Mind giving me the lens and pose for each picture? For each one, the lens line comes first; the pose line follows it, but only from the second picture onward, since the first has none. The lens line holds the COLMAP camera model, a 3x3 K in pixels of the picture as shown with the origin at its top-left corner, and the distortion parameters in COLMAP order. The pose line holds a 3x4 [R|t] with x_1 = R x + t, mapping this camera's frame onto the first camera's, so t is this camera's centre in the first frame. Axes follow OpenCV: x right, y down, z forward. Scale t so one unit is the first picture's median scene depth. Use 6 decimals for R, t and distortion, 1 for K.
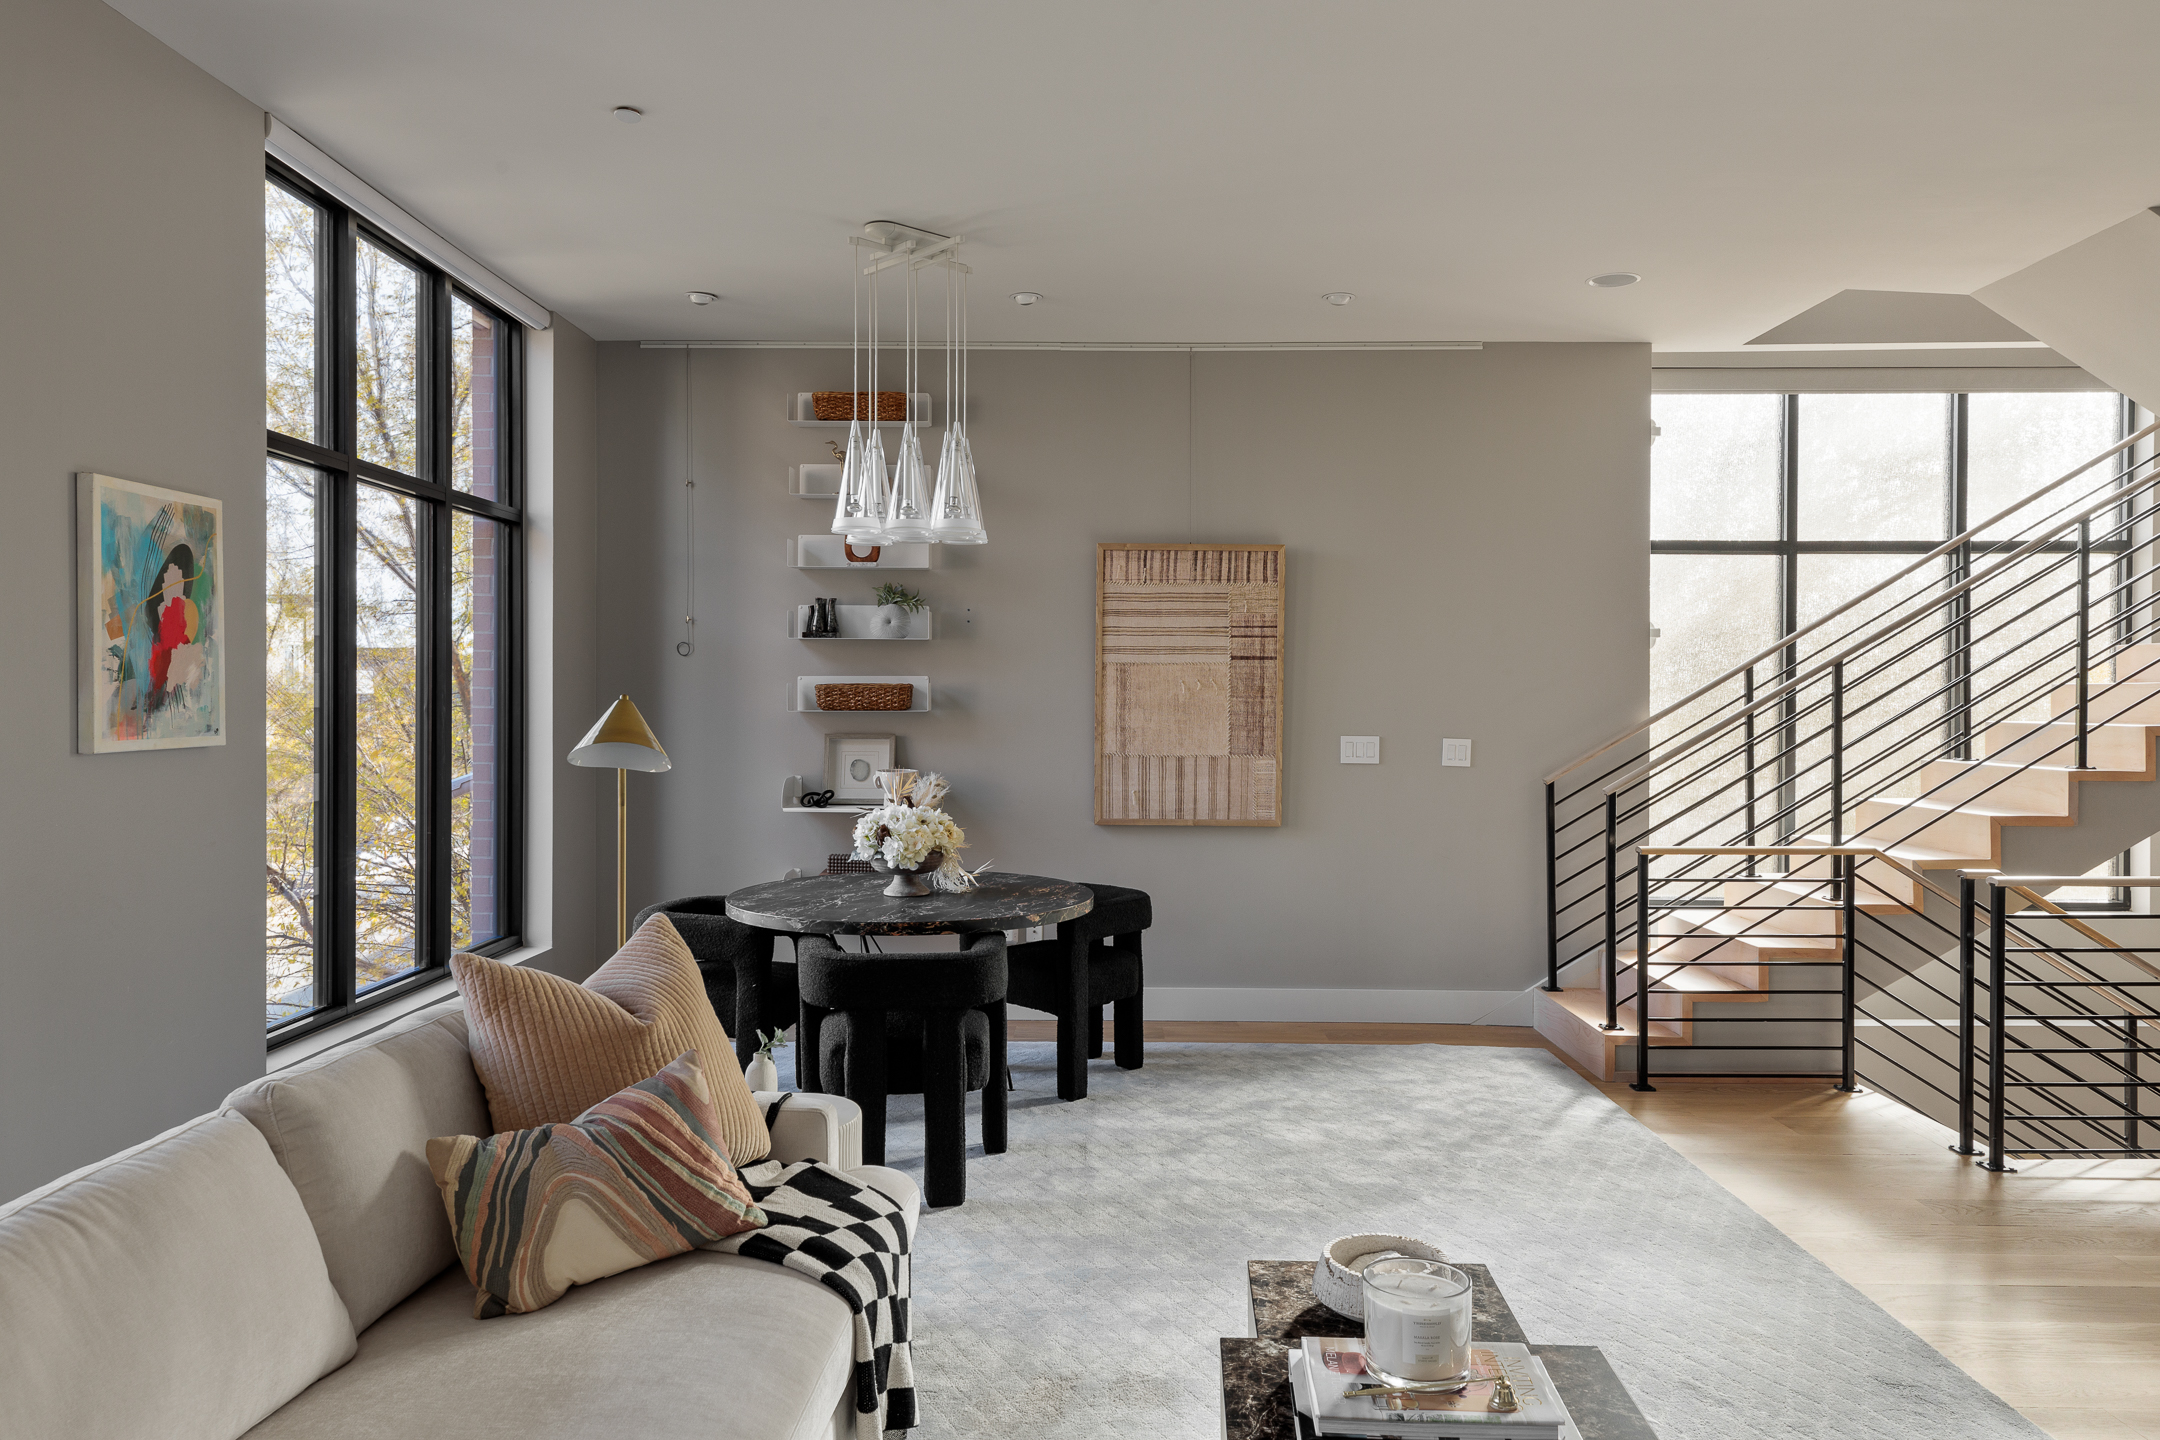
lens RADIAL K [[1435.0, 0, 1084.2], [0, 1435.0, 709.6], [0, 0, 1]] dist [0.011272, 0.000433]
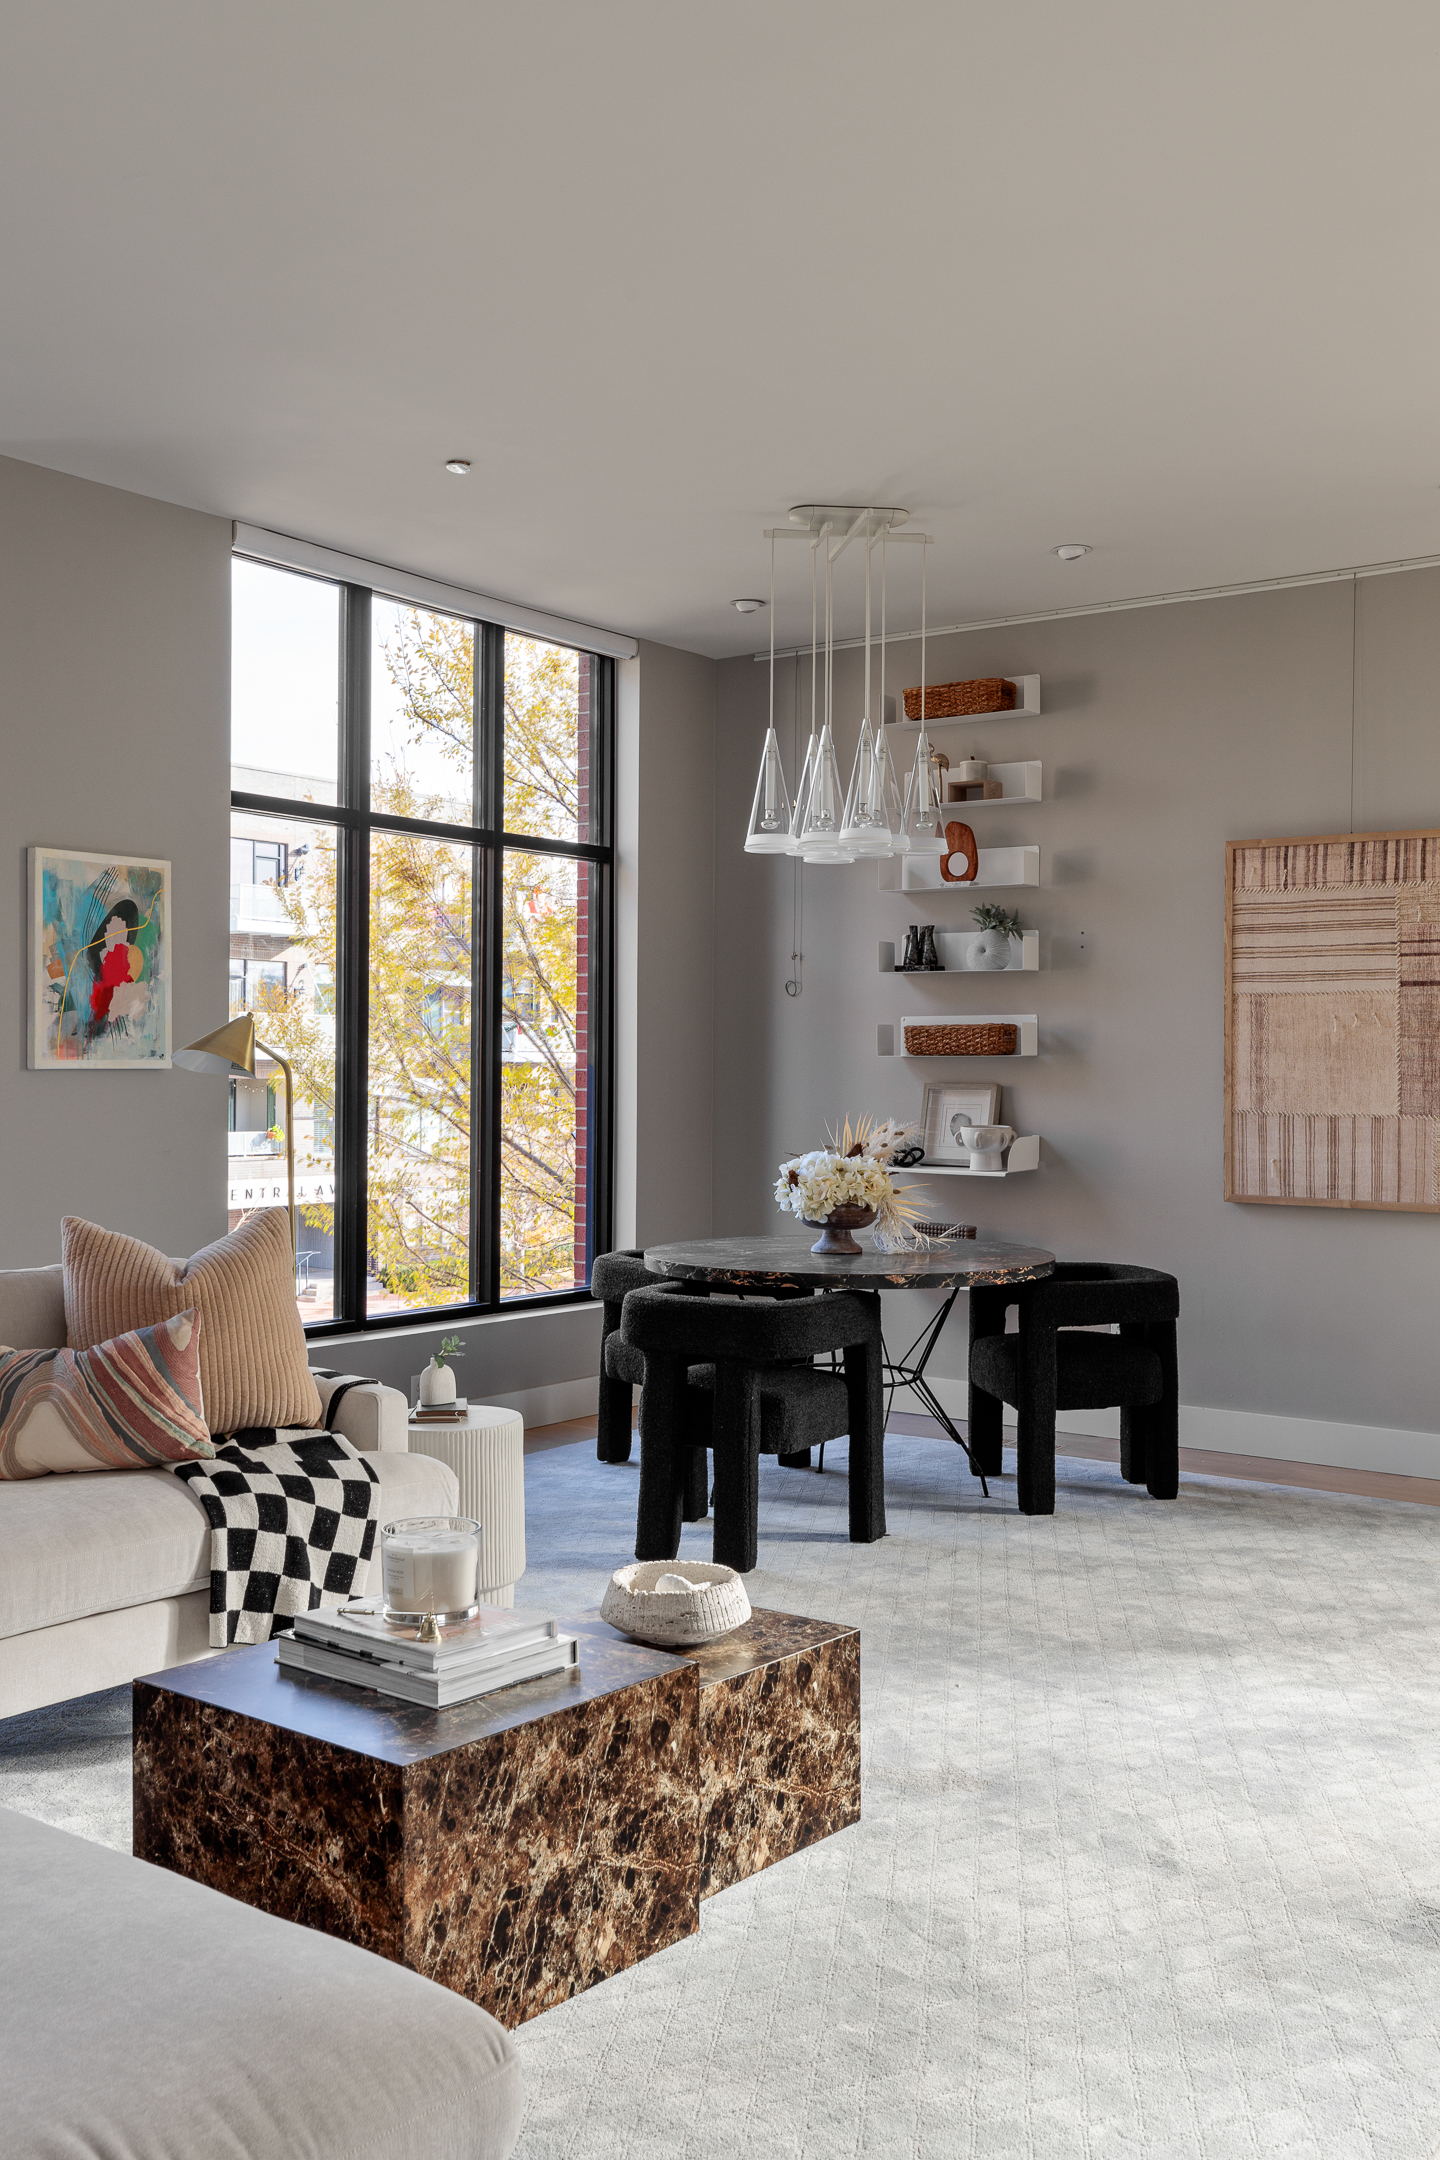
lens RADIAL K [[1932.4, 0, 720.0], [0, 1932.4, 1080.0], [0, 0, 1]] dist [0.005368, -0.000286]
pose [[0.817338, 0.005843, -0.576129, 0.423948], [-0.009260, 0.999953, -0.002996, 0.021569], [0.576084, 0.007784, 0.817354, -0.020326]]
